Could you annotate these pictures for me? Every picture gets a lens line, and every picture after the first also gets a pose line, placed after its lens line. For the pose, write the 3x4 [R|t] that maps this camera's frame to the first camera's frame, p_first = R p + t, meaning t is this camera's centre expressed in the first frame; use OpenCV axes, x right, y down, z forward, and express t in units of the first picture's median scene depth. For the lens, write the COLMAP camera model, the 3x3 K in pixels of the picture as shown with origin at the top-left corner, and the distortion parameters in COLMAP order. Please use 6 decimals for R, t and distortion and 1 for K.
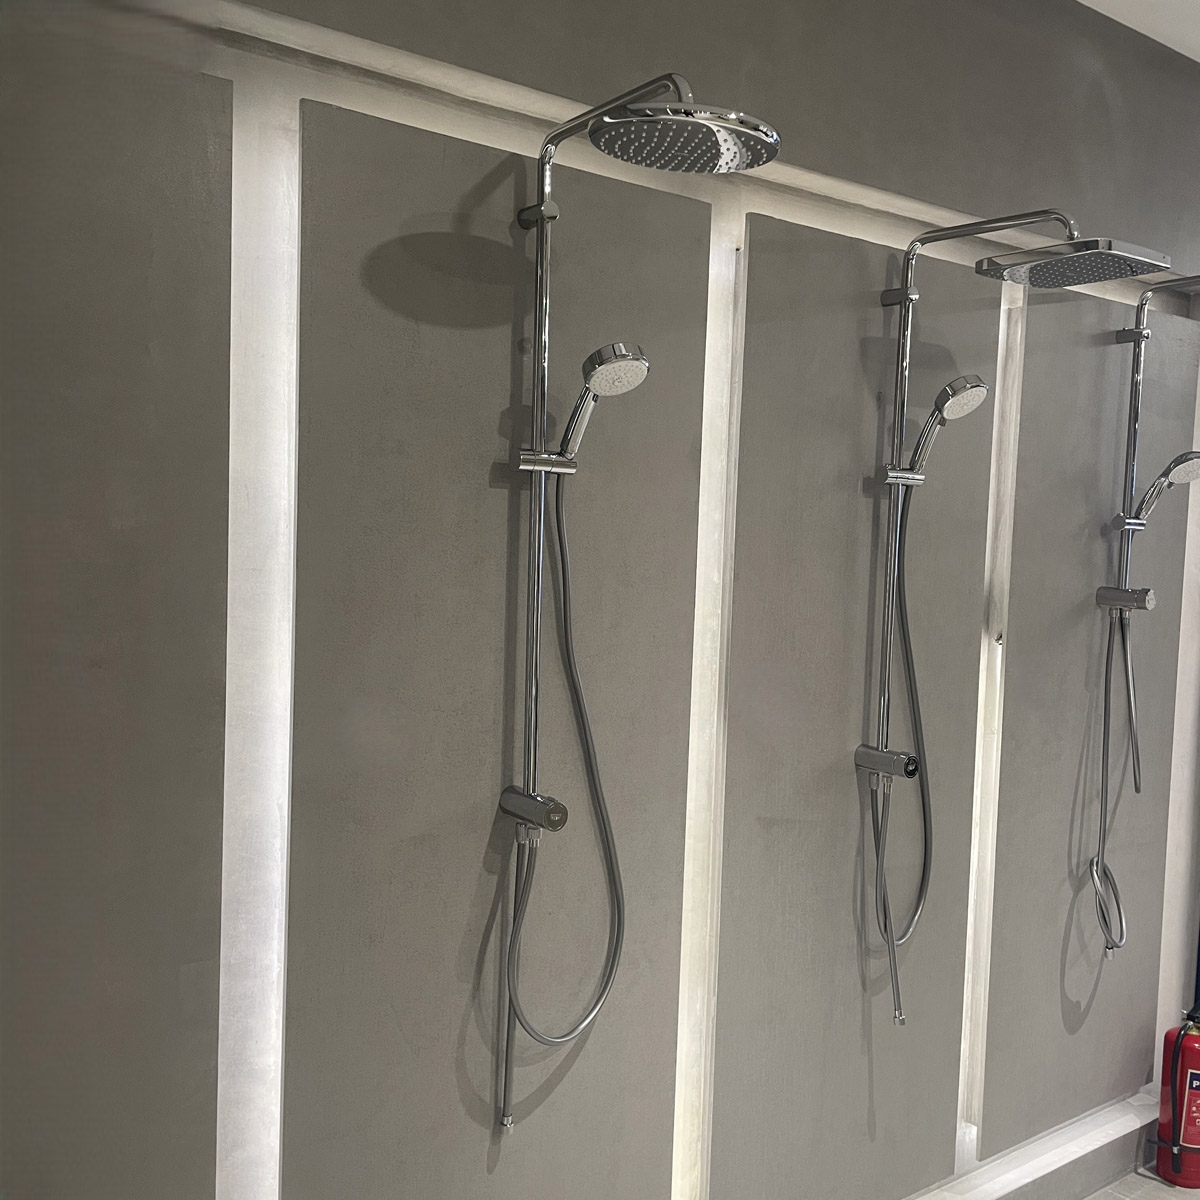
lens RADIAL K [[1229.5, 0, 629.0], [0, 1229.5, 603.5], [0, 0, 1]] dist [0.101905, -0.168060]
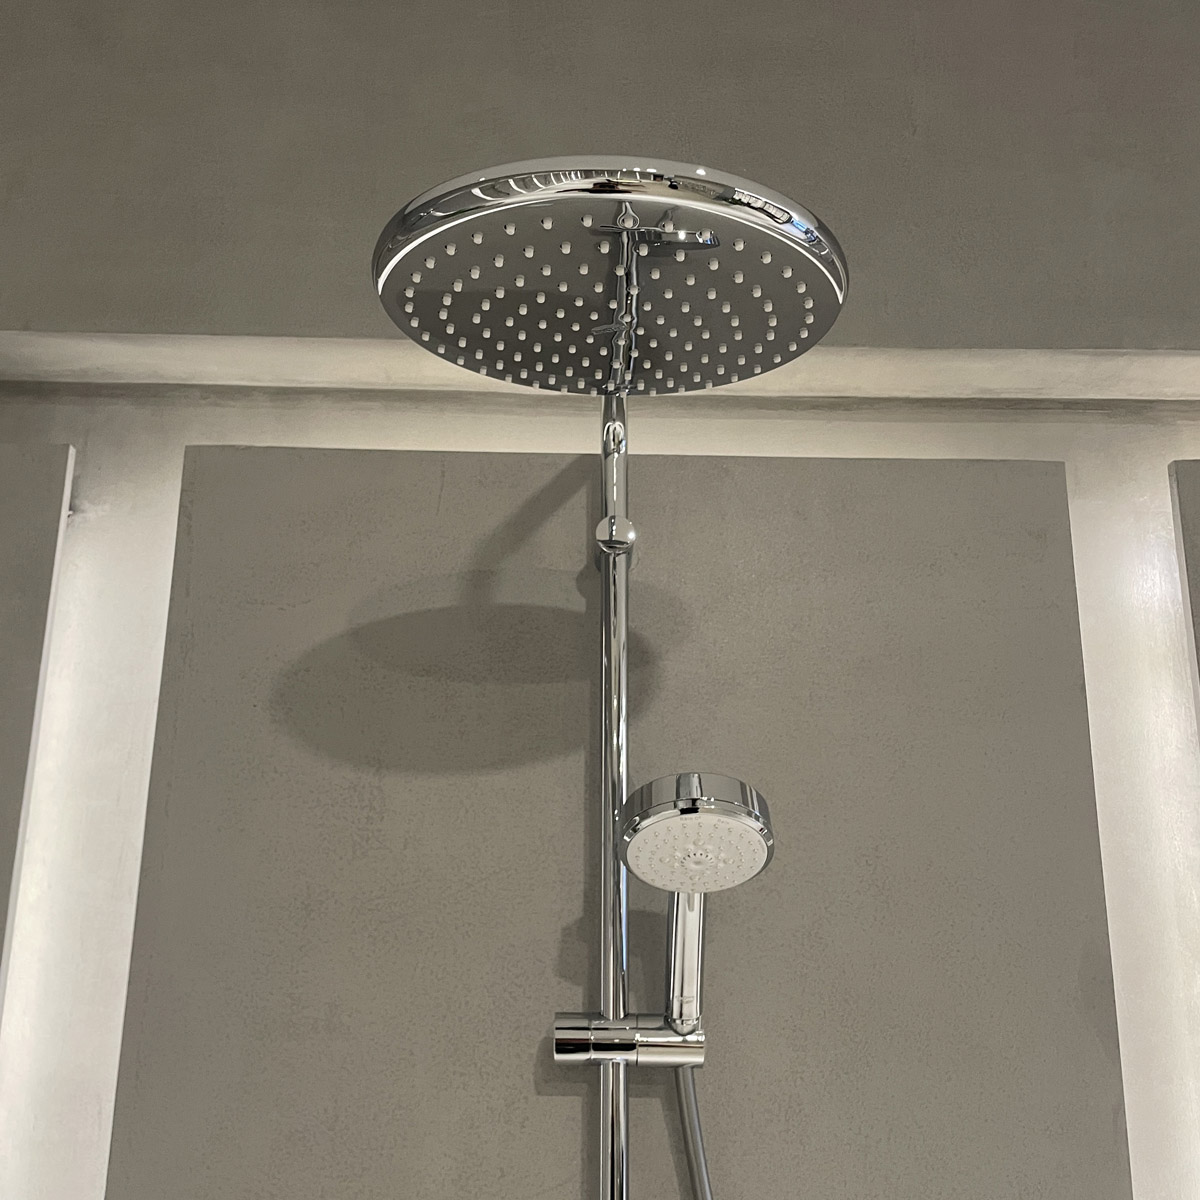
lens RADIAL K [[1228.2, 0, 594.3], [0, 1228.2, 593.9], [0, 0, 1]] dist [0.099125, -0.151491]
pose [[0.793230, -0.181097, -0.581370, 0.220250], [-0.024852, 0.944328, -0.328066, -0.119733], [0.608415, 0.274680, 0.744568, 0.601278]]
